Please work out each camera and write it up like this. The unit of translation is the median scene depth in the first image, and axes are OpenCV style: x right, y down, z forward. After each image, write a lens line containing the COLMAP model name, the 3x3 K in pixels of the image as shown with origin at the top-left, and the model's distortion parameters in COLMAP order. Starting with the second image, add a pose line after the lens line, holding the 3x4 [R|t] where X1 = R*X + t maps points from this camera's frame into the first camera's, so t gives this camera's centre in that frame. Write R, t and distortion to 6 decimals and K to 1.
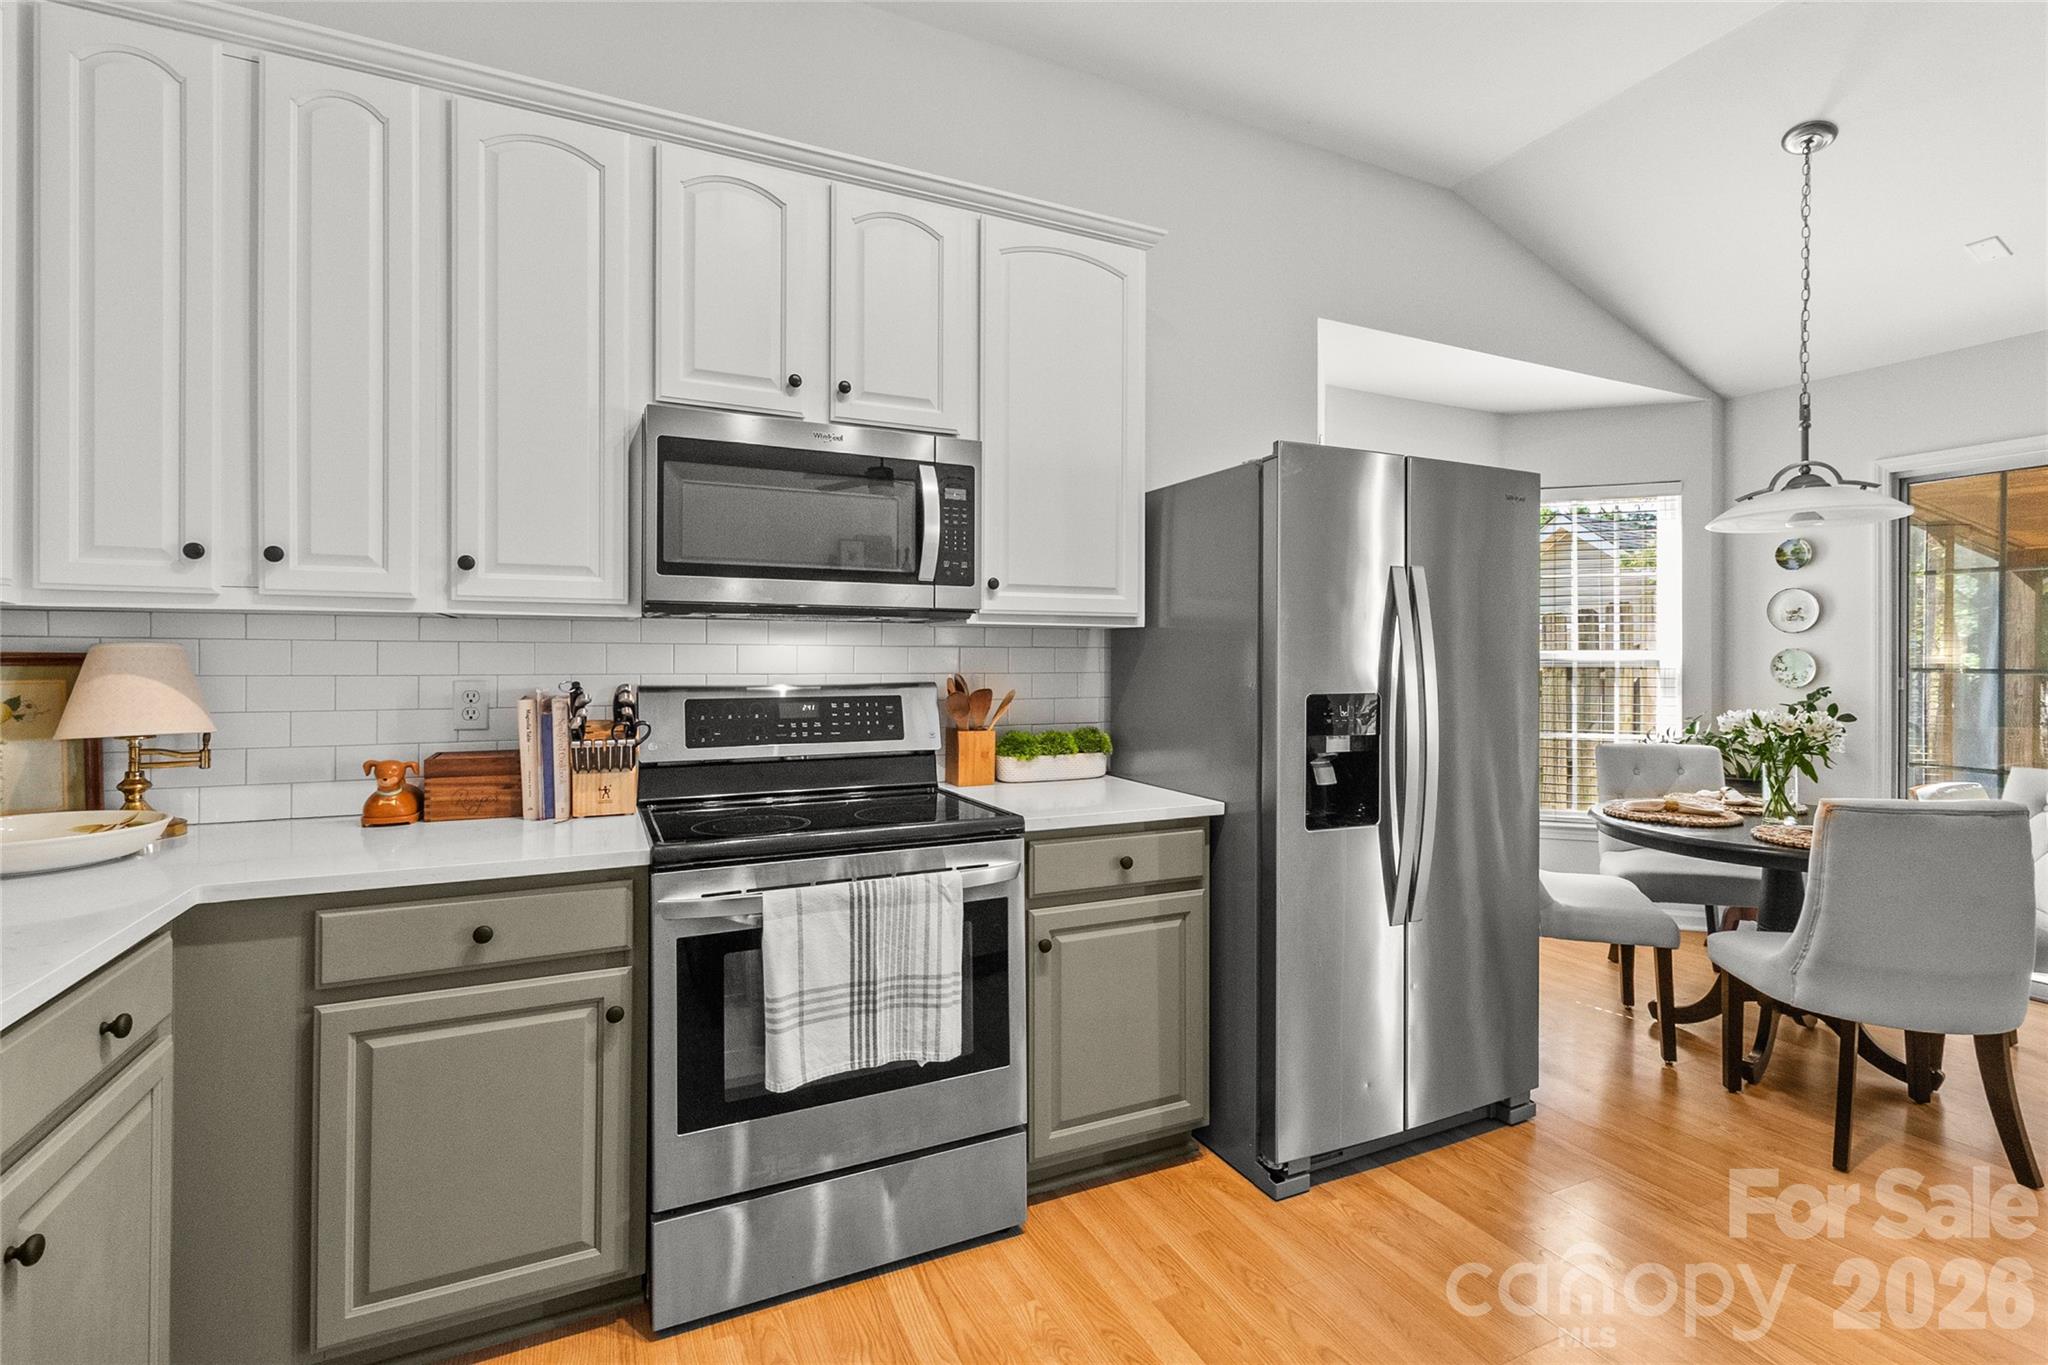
lens RADIAL K [[937.9, 0, 1057.1], [0, 937.9, 661.3], [0, 0, 1]] dist [0.004207, -0.000833]
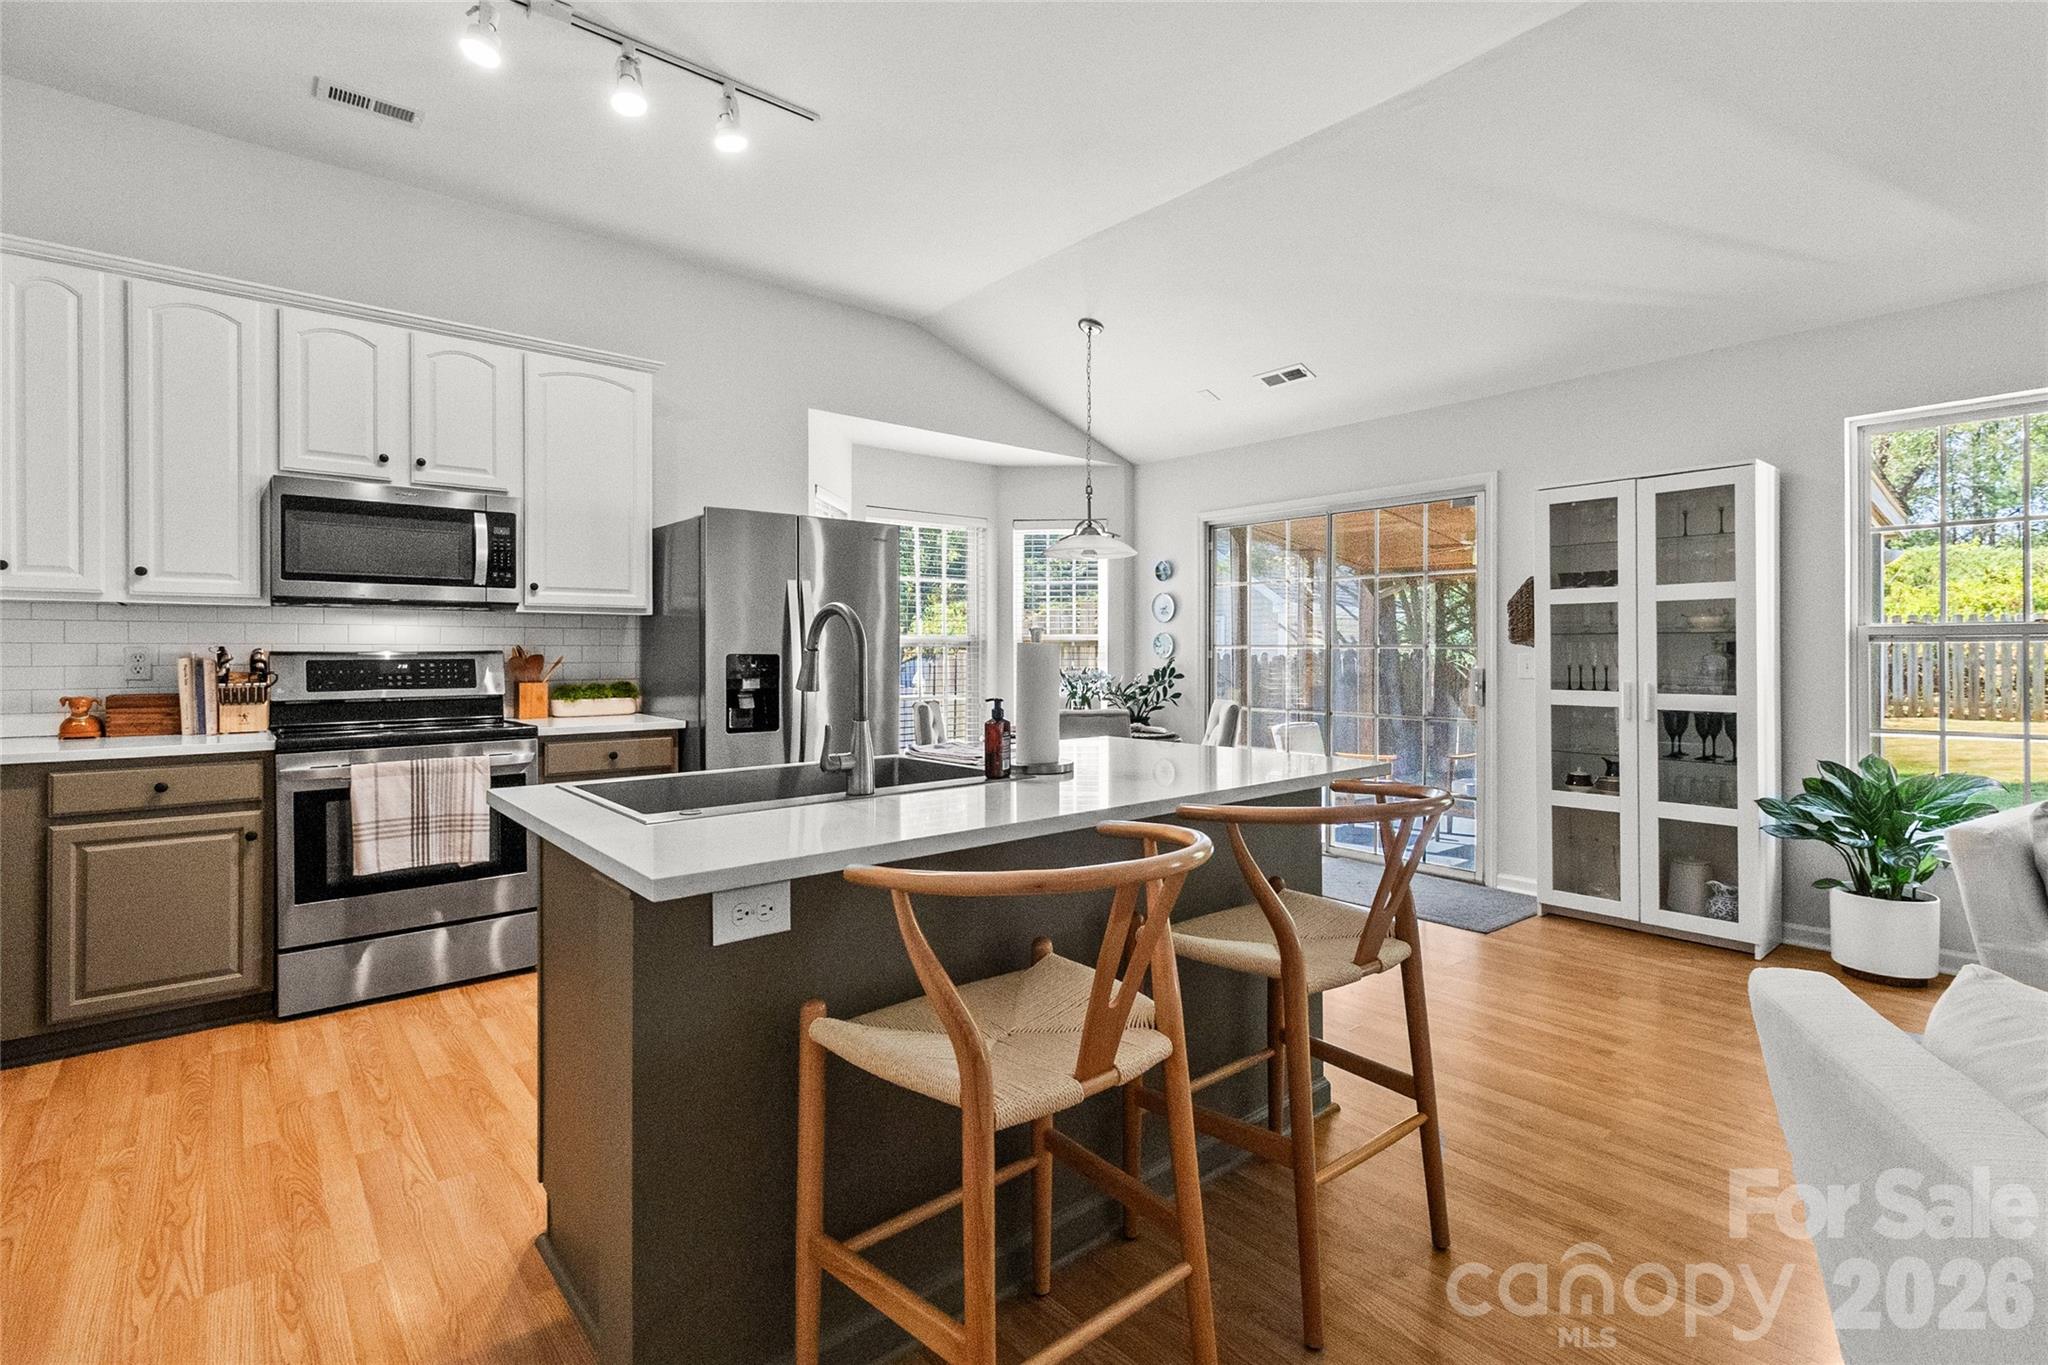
lens RADIAL K [[937.9, 0, 1040.1], [0, 937.9, 656.0], [0, 0, 1]] dist [0.004207, -0.000833]
pose [[0.968514, -0.004008, 0.248927, 0.409885], [0.002980, 0.999985, 0.004506, 0.033521], [-0.248942, -0.003622, 0.968512, -0.840003]]
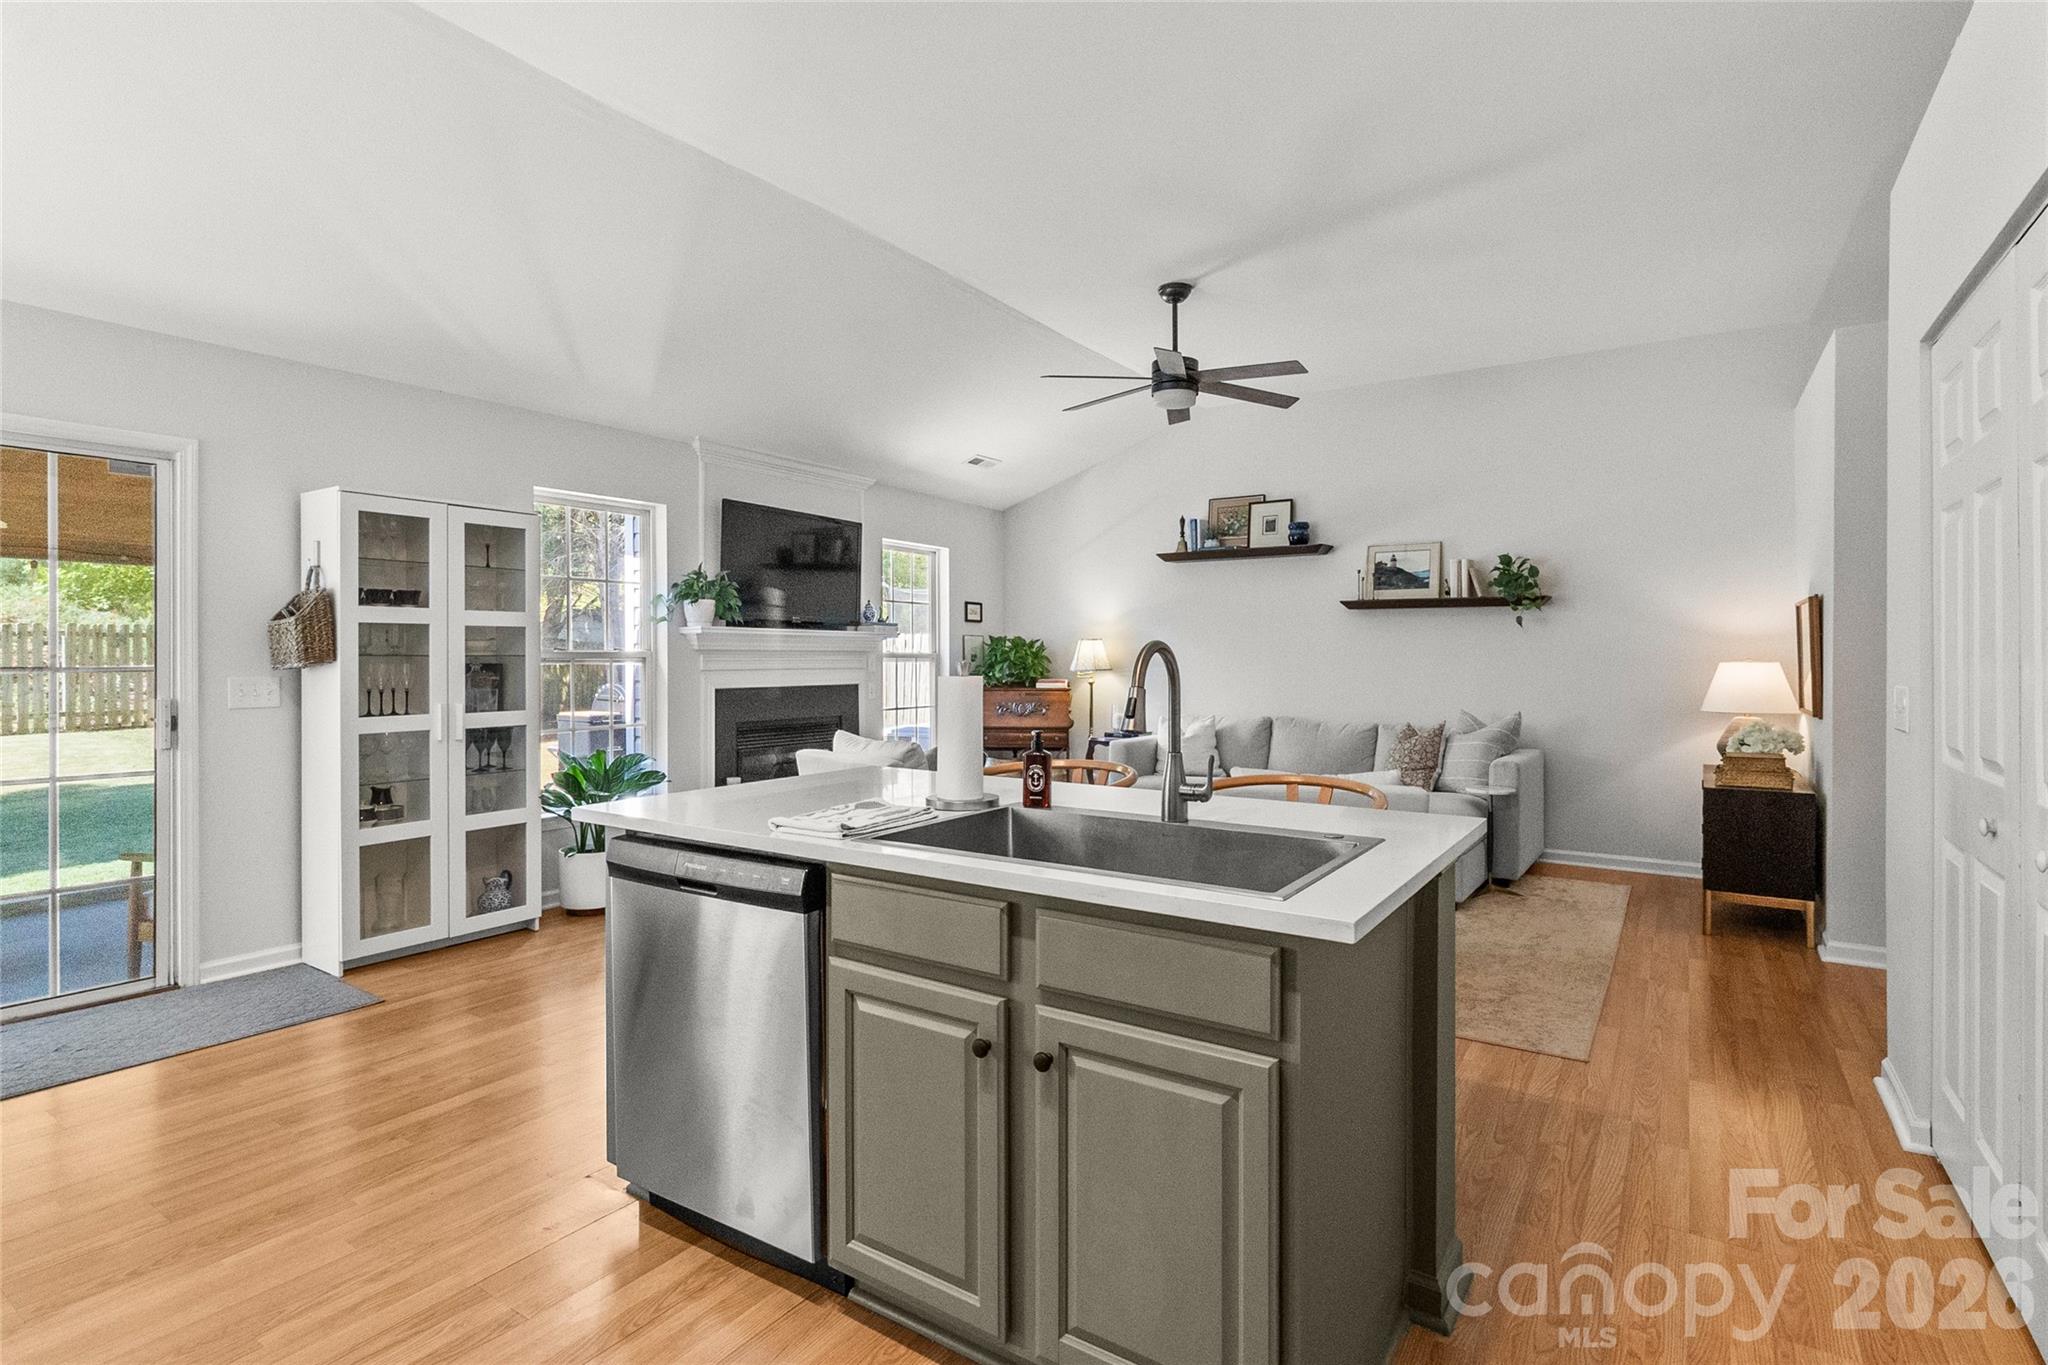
lens RADIAL K [[1024.5, 0, 1010.6], [0, 1024.5, 663.3], [0, 0, 1]] dist [0.002799, 0.000435]
pose [[-0.497235, -0.002816, 0.867611, -0.332142], [0.005692, 0.999963, 0.006508, 0.009913], [-0.867597, 0.008174, -0.497201, 0.674426]]
